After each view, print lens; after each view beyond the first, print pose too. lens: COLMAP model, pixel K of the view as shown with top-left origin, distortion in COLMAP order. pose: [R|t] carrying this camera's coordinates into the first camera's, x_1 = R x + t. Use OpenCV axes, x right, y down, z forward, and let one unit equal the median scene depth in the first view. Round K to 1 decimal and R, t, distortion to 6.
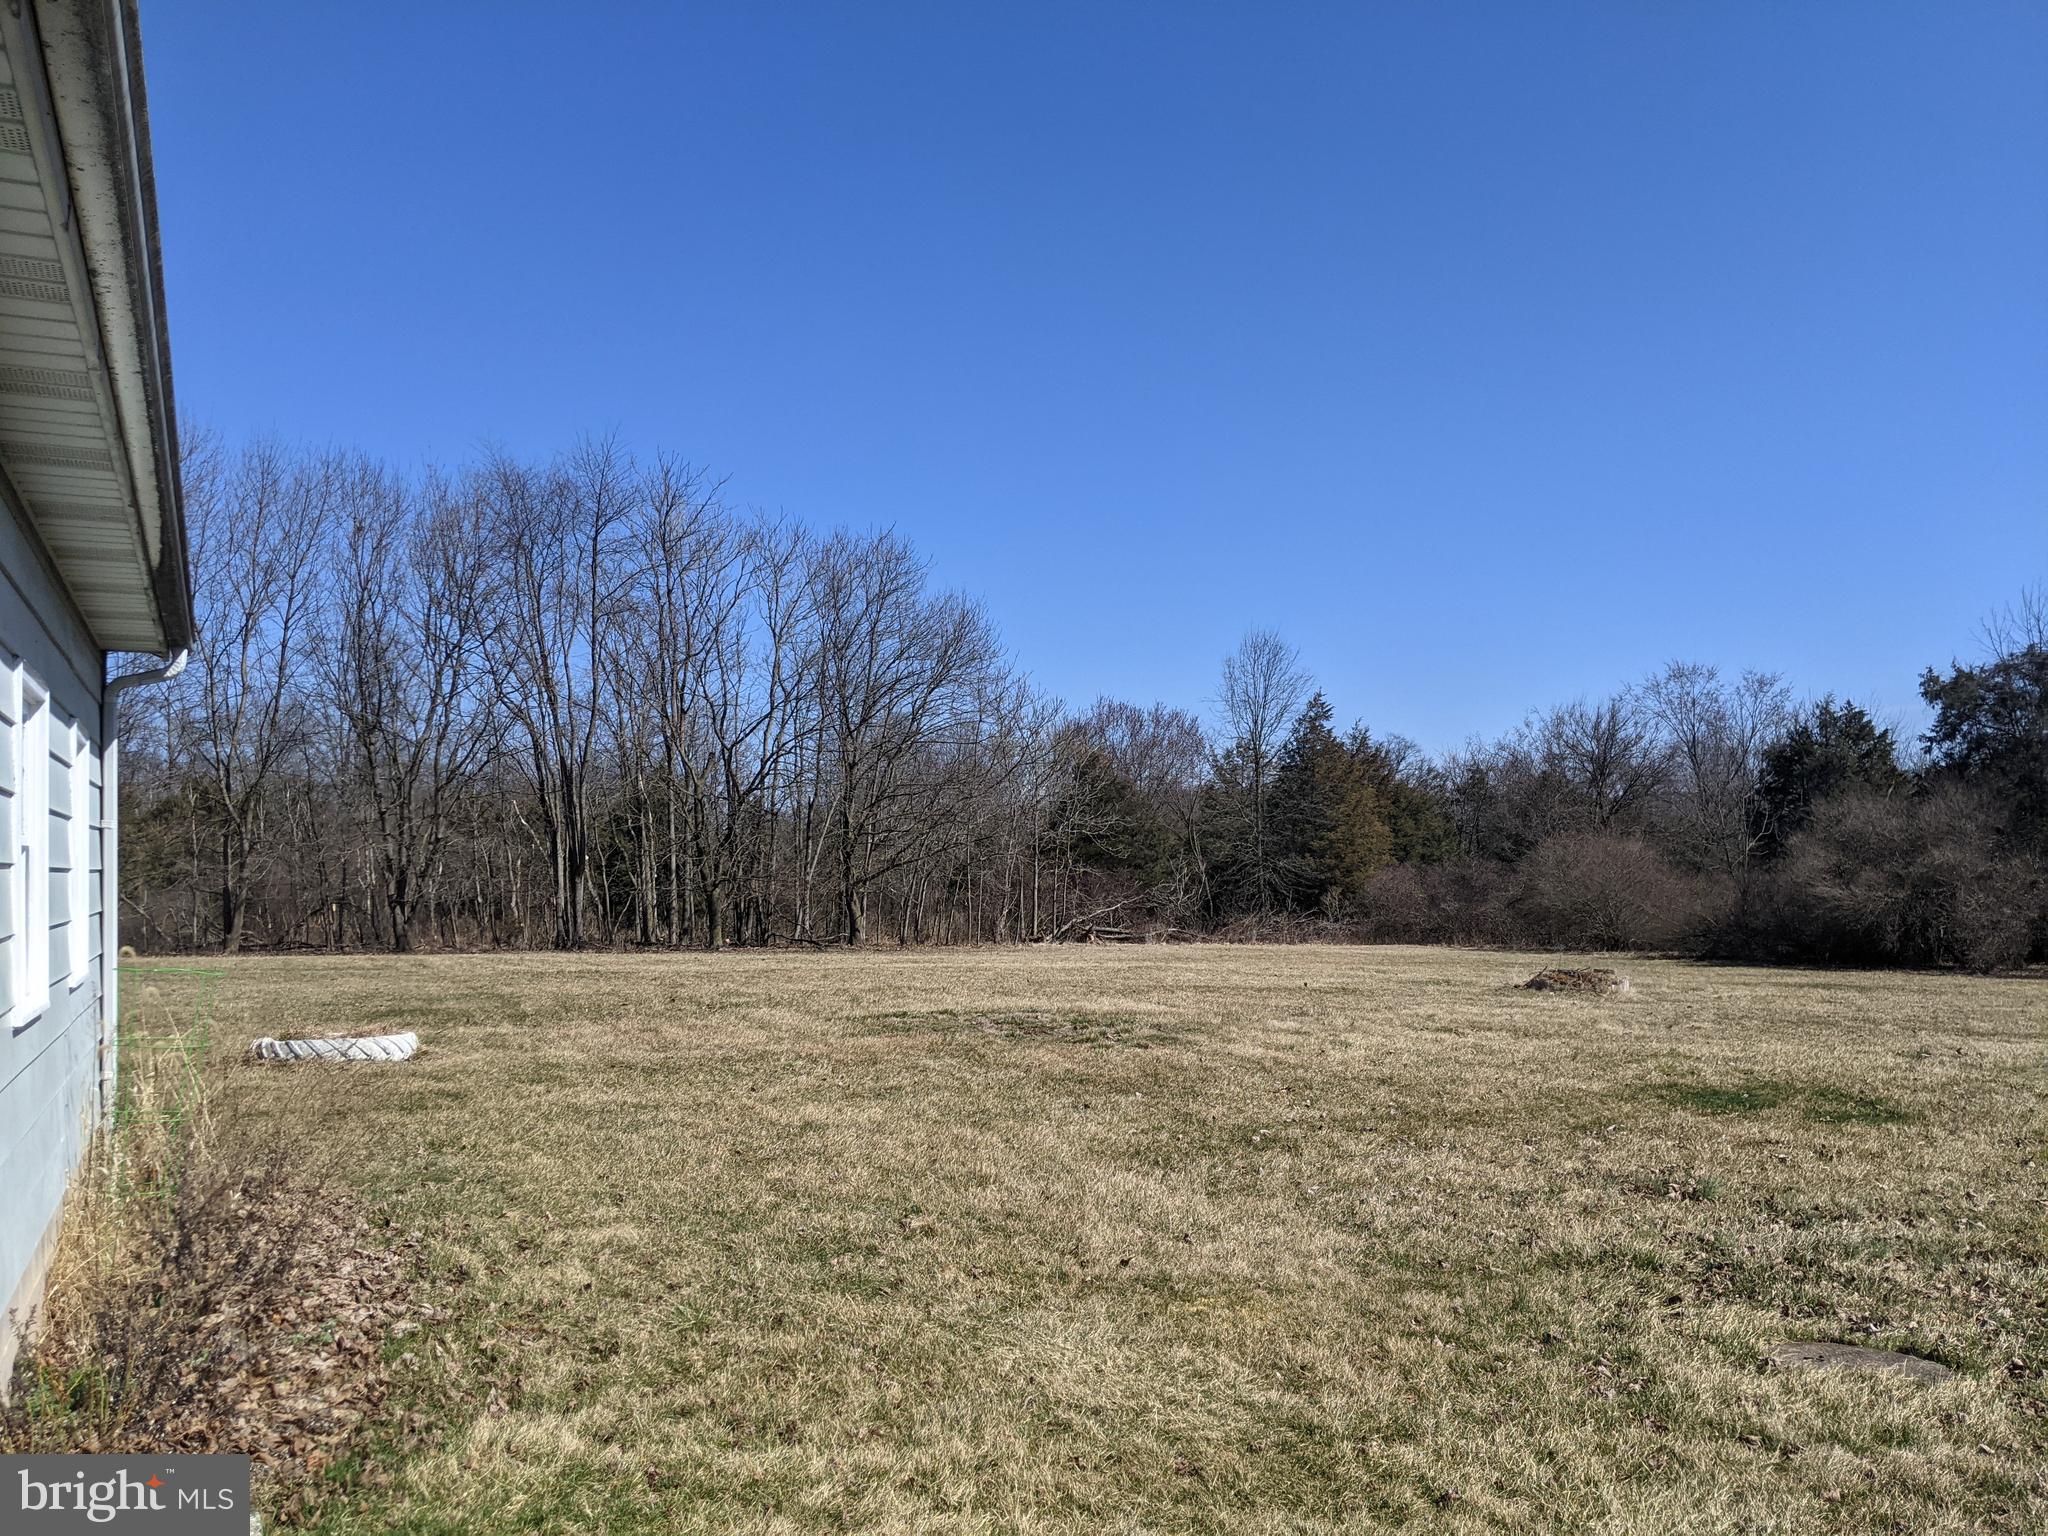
lens RADIAL K [[1604.4, 0, 1035.7], [0, 1604.4, 734.9], [0, 0, 1]] dist [0.210488, -0.397410]
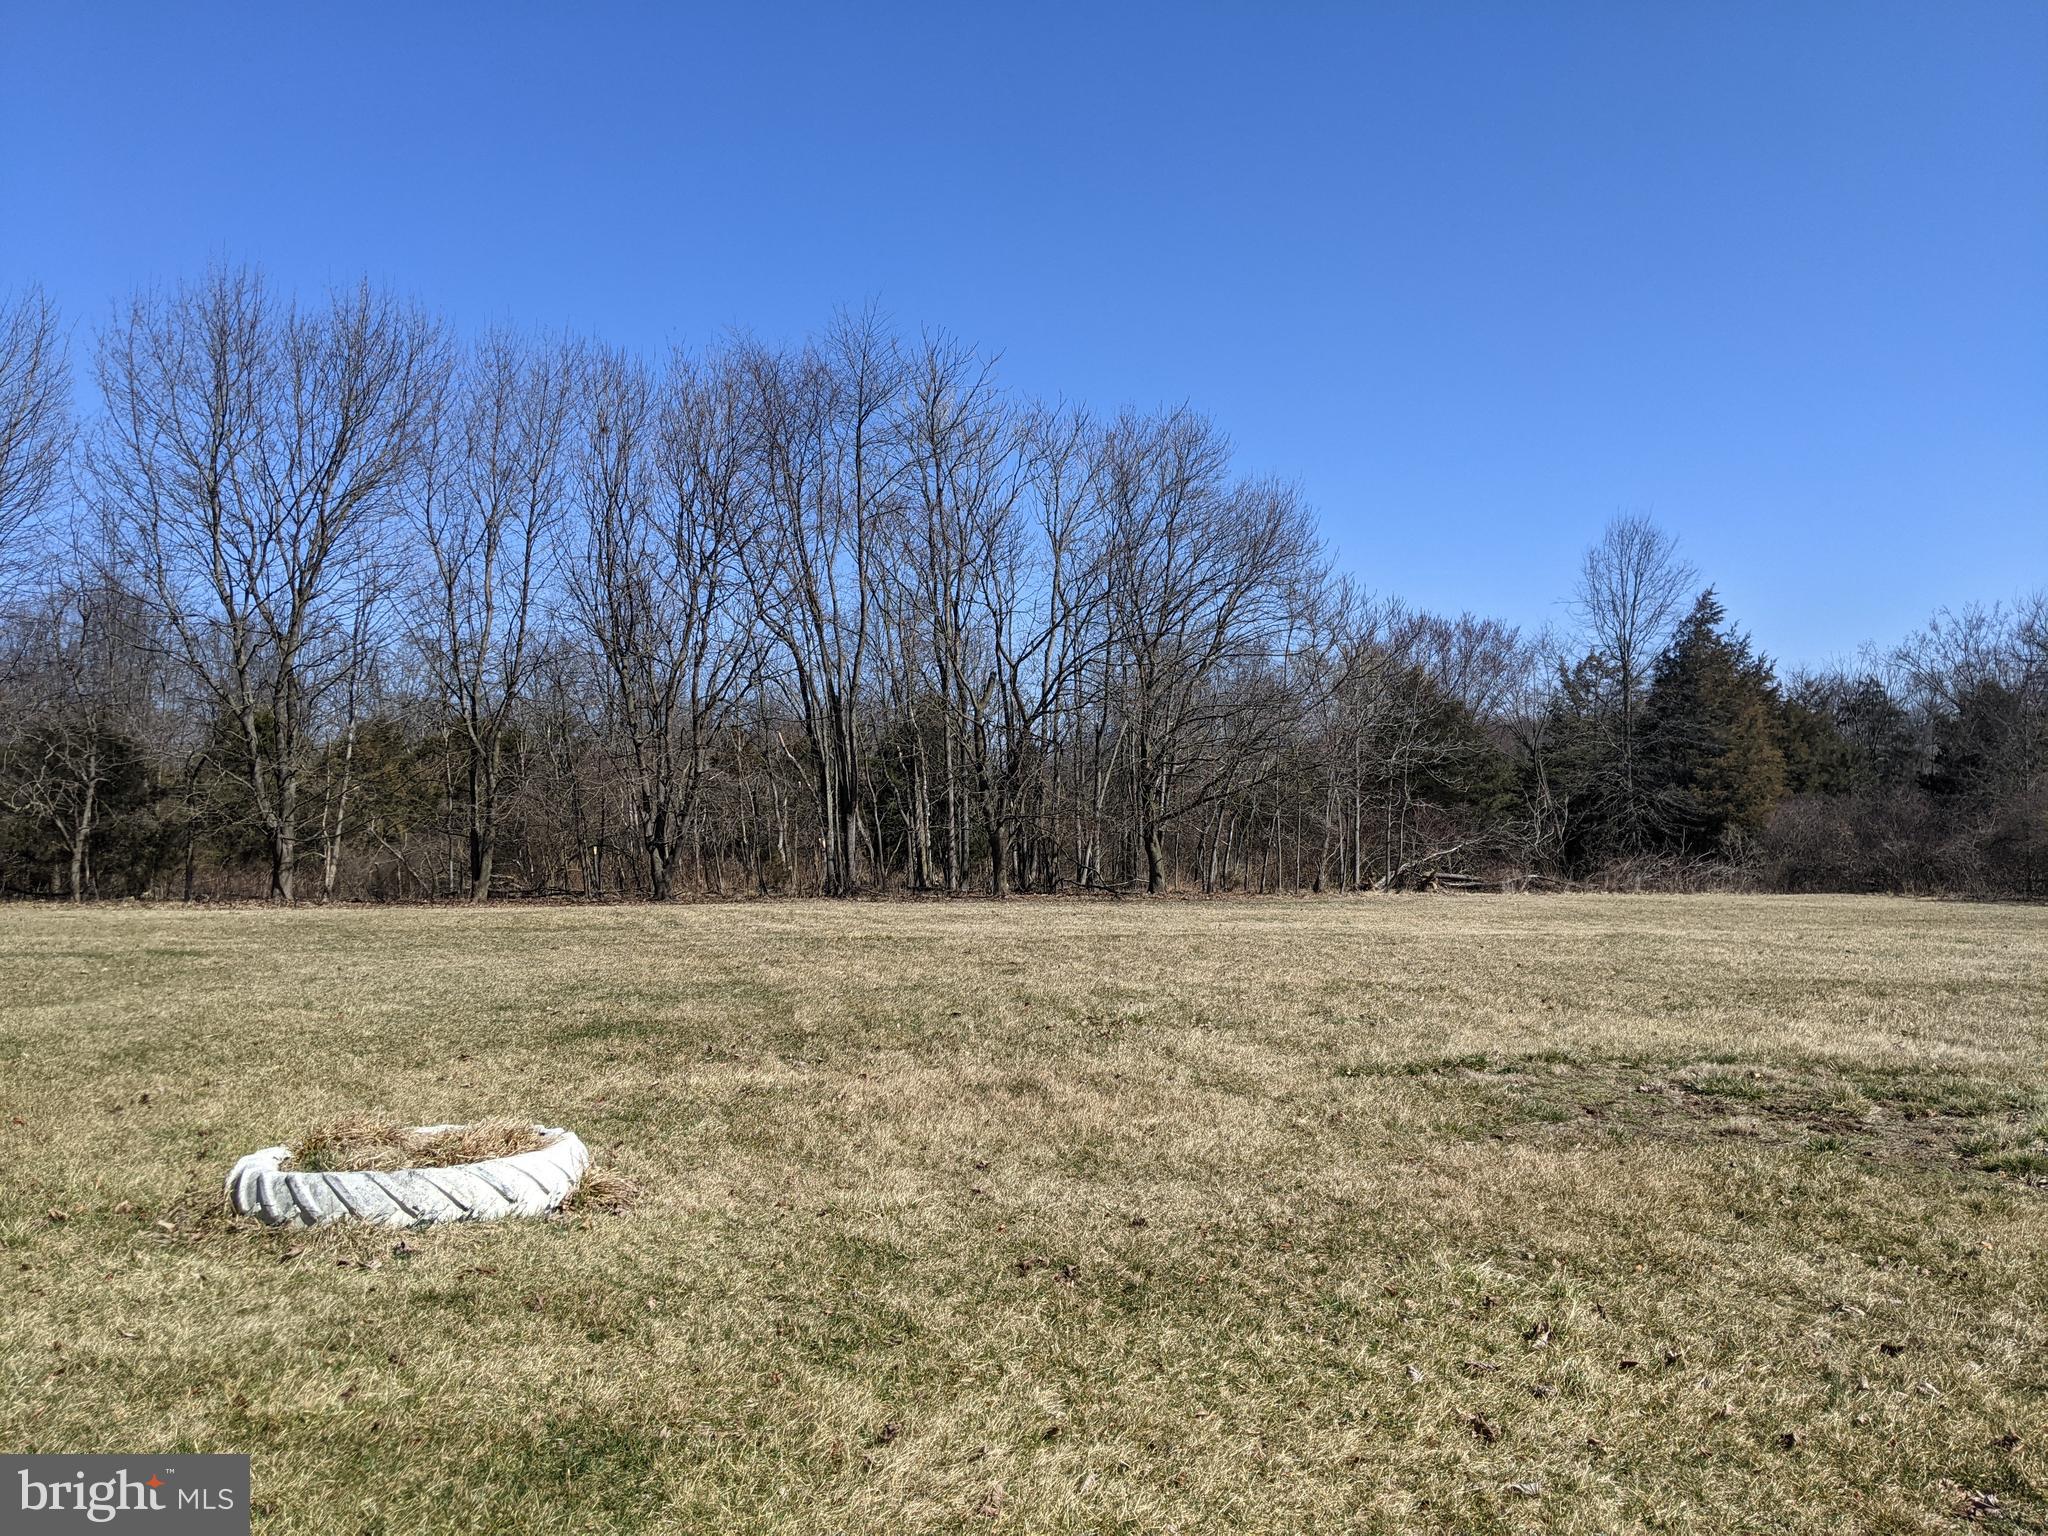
lens RADIAL K [[1604.4, 0, 1035.7], [0, 1604.4, 734.9], [0, 0, 1]] dist [0.210488, -0.397410]
pose [[0.988535, -0.014745, -0.150272, -0.043794], [0.020352, 0.999150, 0.035837, 0.013176], [0.149616, -0.038485, 0.987995, 0.138172]]
